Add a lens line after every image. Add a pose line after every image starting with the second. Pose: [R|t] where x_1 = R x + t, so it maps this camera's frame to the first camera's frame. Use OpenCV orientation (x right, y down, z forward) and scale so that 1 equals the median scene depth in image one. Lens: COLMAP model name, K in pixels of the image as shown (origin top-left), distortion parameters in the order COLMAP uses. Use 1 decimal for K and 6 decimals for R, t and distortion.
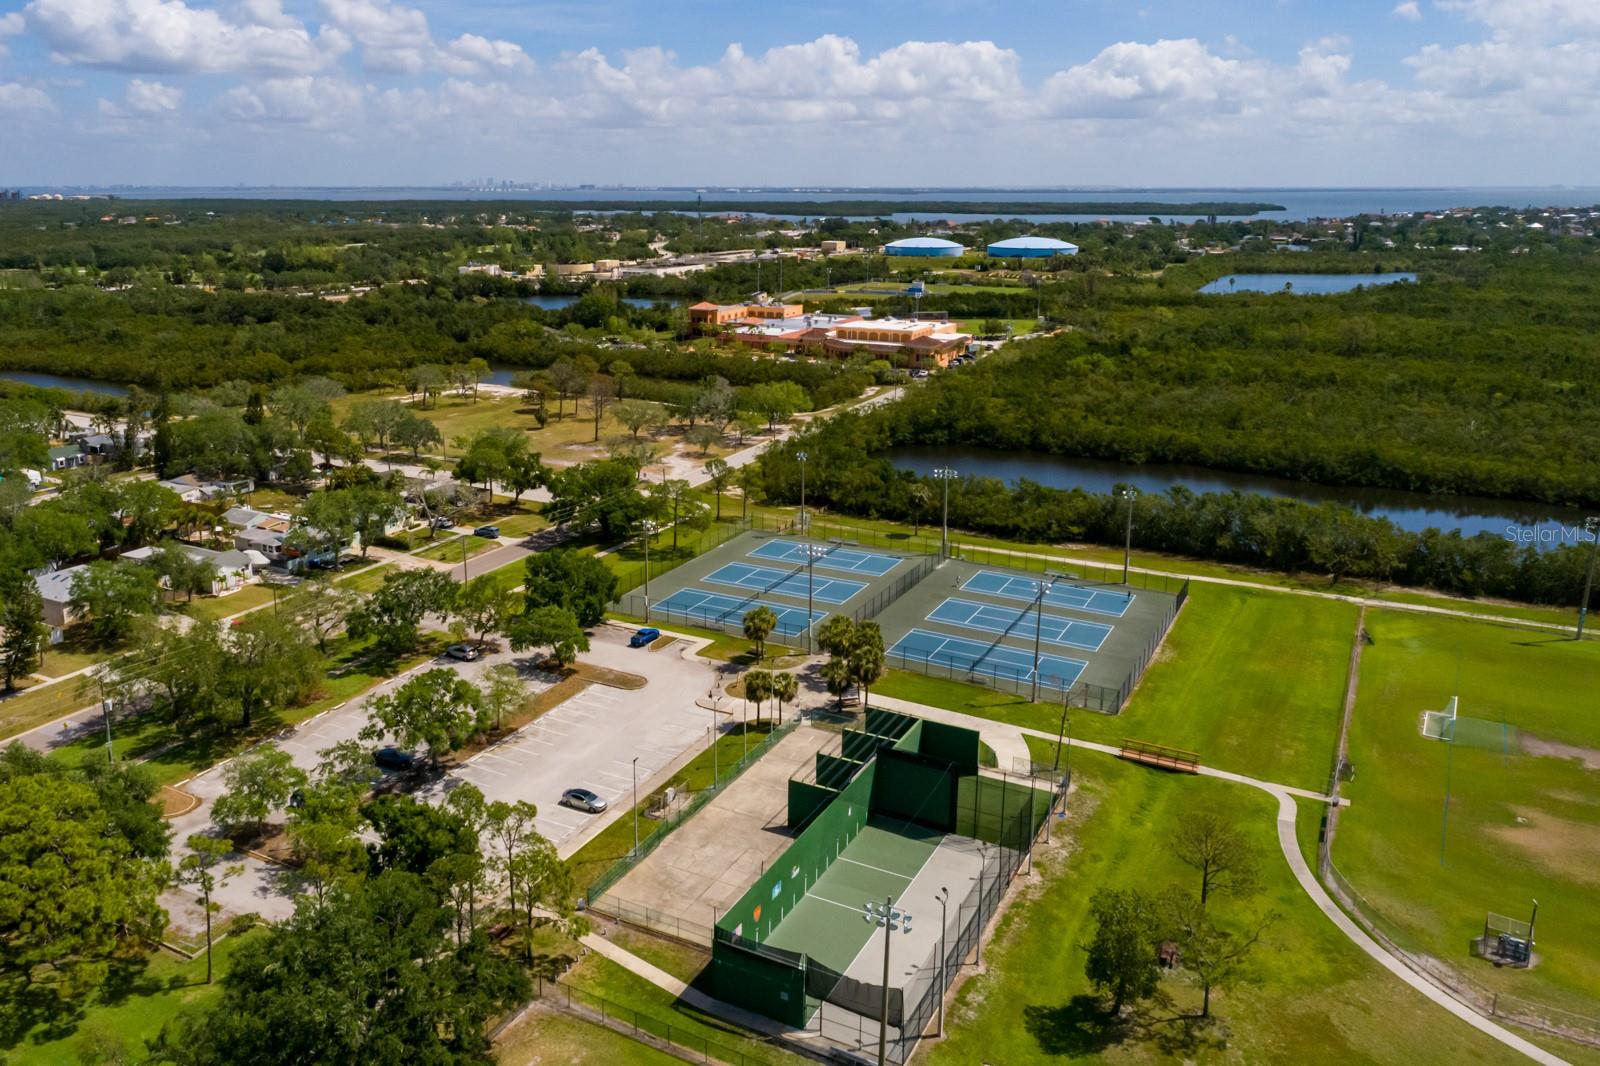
lens RADIAL K [[1219.8, 0, 700.6], [0, 1219.8, 530.9], [0, 0, 1]] dist [0.004647, 0.006806]
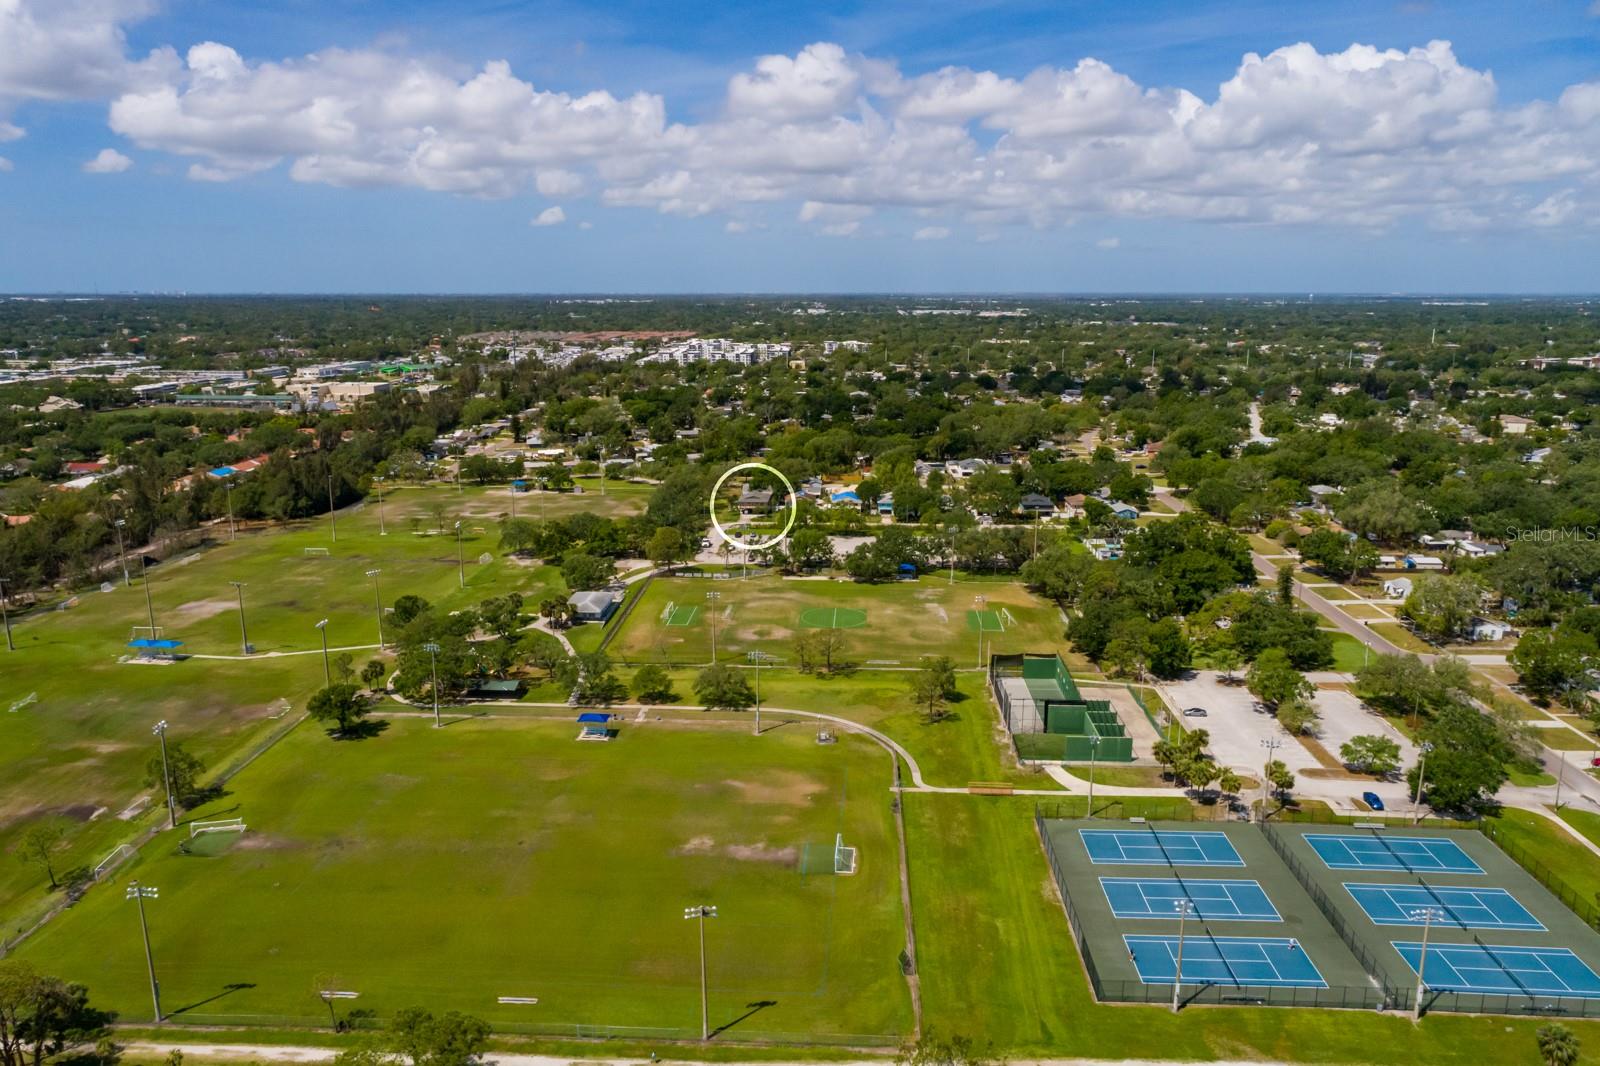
lens RADIAL K [[1067.3, 0, 802.8], [0, 1067.3, 634.9], [0, 0, 1]] dist [0.001287, 0.007375]
pose [[-0.889357, 0.139405, -0.435443, 0.328121], [-0.127643, 0.838815, 0.529242, -0.199316], [0.439035, 0.526266, -0.728212, 0.497034]]
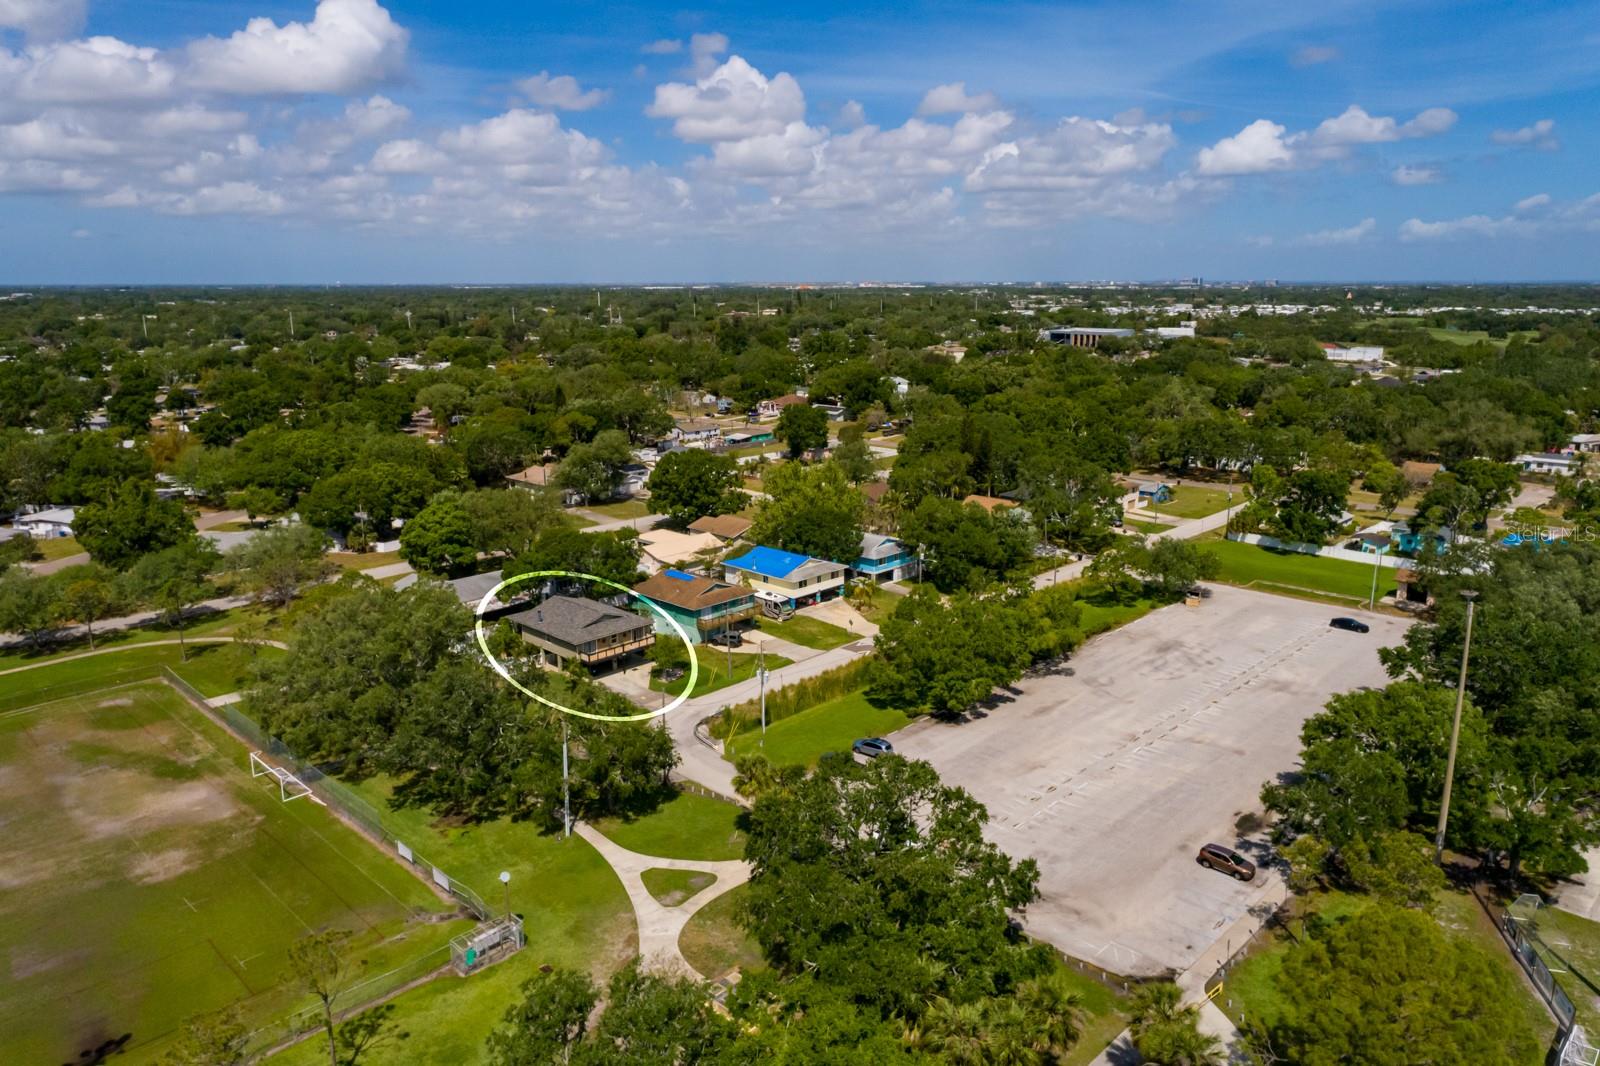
lens RADIAL K [[1087.8, 0, 800.0], [0, 1087.8, 533.0], [0, 0, 1]] dist [-0.000167, 0.008871]
pose [[-0.246500, 0.219853, -0.943876, 0.212987], [-0.261953, 0.922563, 0.283299, 0.063580], [0.933069, 0.317084, -0.169820, -0.133870]]
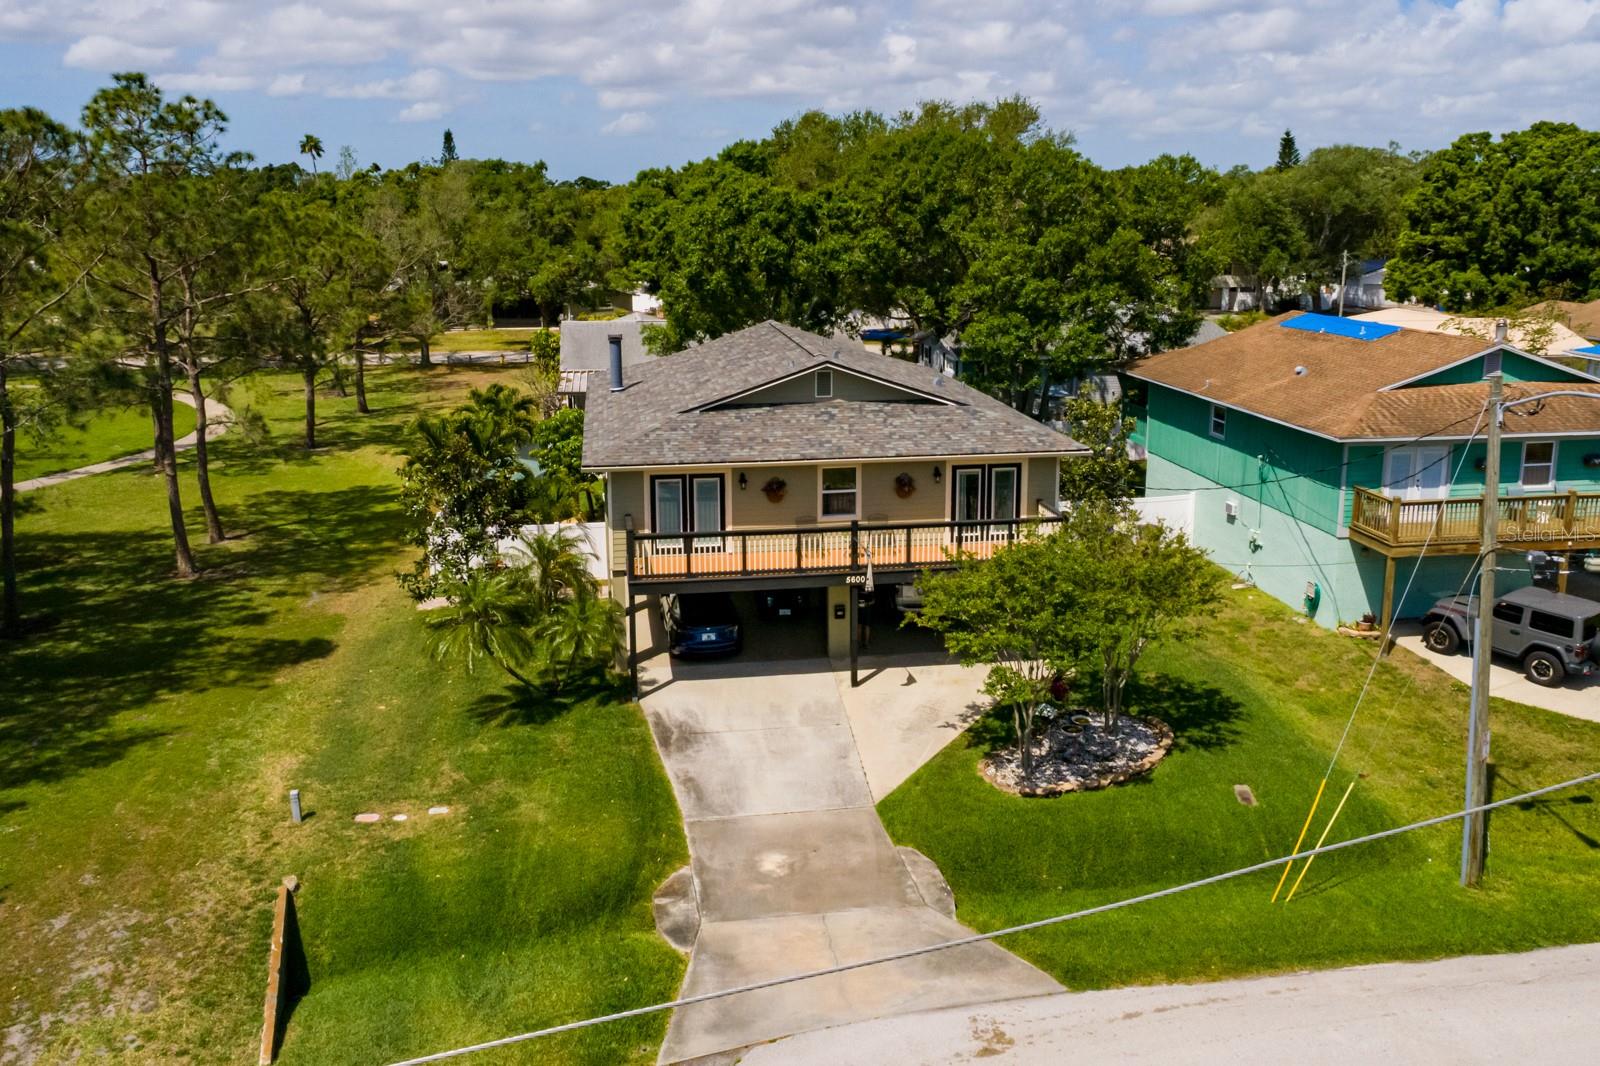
lens RADIAL K [[1302.2, 0, 810.9], [0, 1302.2, 459.6], [0, 0, 1]] dist [-0.001807, 0.012011]
pose [[-0.778789, 0.123965, -0.614915, 0.007857], [-0.171668, 0.900737, 0.399004, 0.153209], [0.603339, 0.416301, -0.680203, -0.174837]]
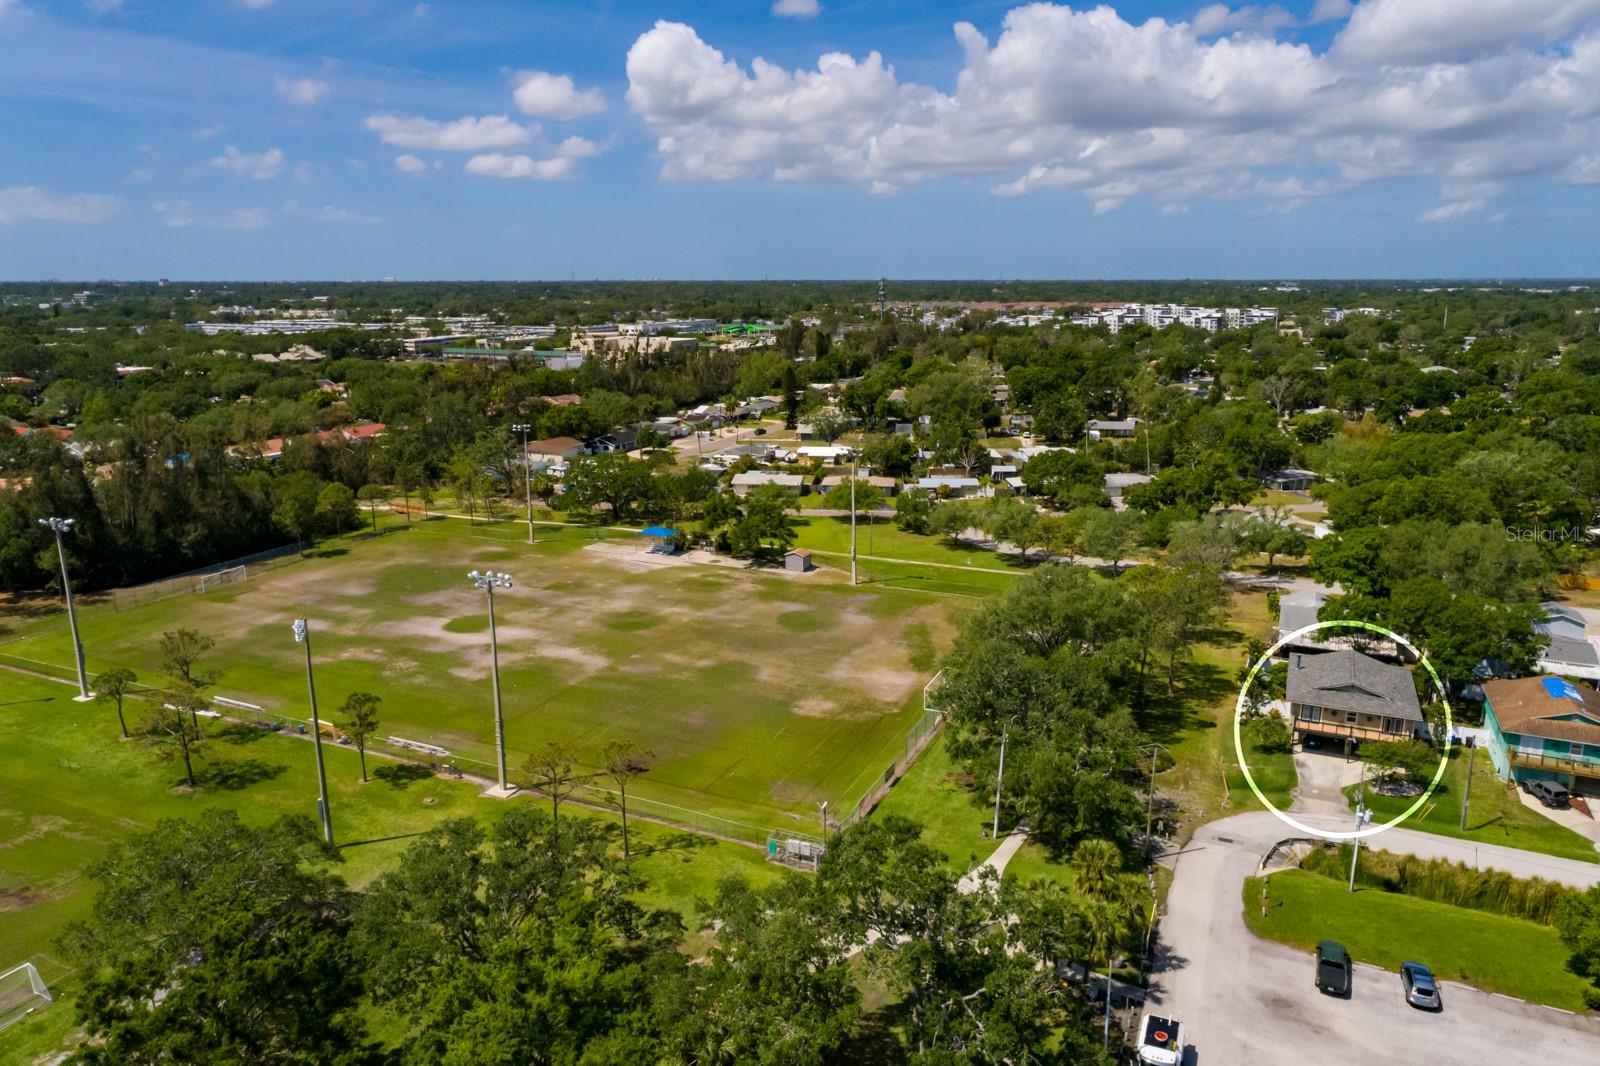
lens RADIAL K [[1087.8, 0, 800.0], [0, 1087.8, 533.0], [0, 0, 1]] dist [-0.000167, 0.008871]
pose [[-0.996241, 0.021680, -0.083866, 0.098595], [-0.021849, 0.873977, 0.485475, 0.040523], [0.083822, 0.485483, -0.870219, -0.049795]]
